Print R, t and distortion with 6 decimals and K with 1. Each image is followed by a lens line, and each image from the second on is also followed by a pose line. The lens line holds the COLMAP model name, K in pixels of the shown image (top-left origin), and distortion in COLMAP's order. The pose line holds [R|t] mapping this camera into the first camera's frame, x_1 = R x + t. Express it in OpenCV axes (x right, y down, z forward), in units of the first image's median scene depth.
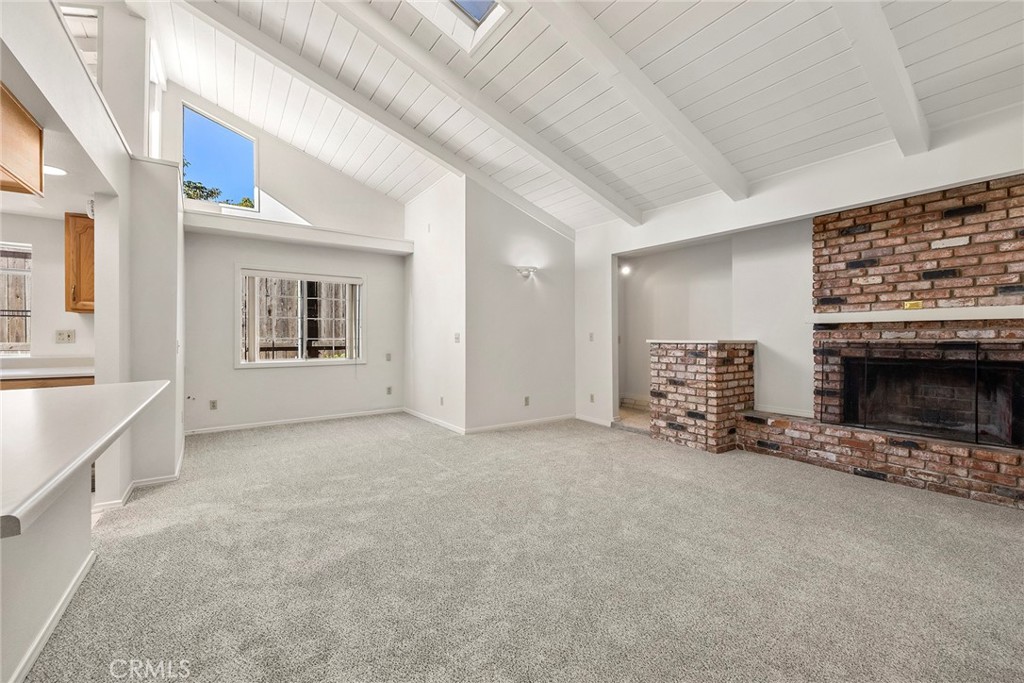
lens RADIAL K [[411.8, 0, 506.7], [0, 411.8, 335.6], [0, 0, 1]] dist [-0.000885, -0.000801]
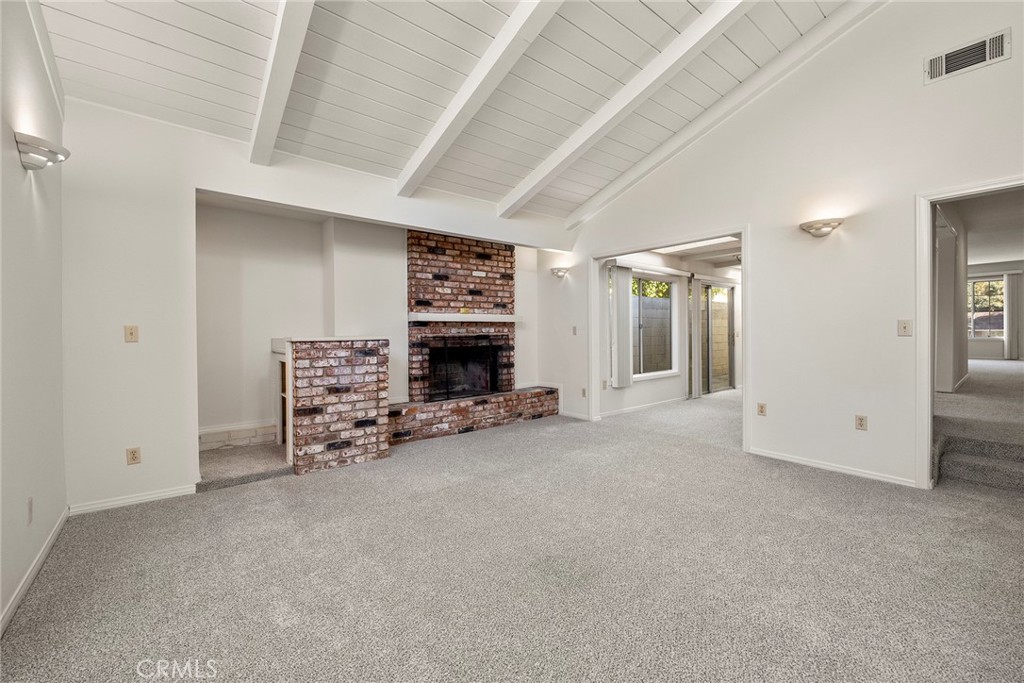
lens RADIAL K [[423.1, 0, 509.9], [0, 423.1, 333.3], [0, 0, 1]] dist [0.001399, 0.000502]
pose [[-0.080468, -0.001905, 0.996755, -0.509341], [0.004342, 0.999988, 0.002262, 0.004565], [-0.996748, 0.004510, -0.080459, 0.865856]]
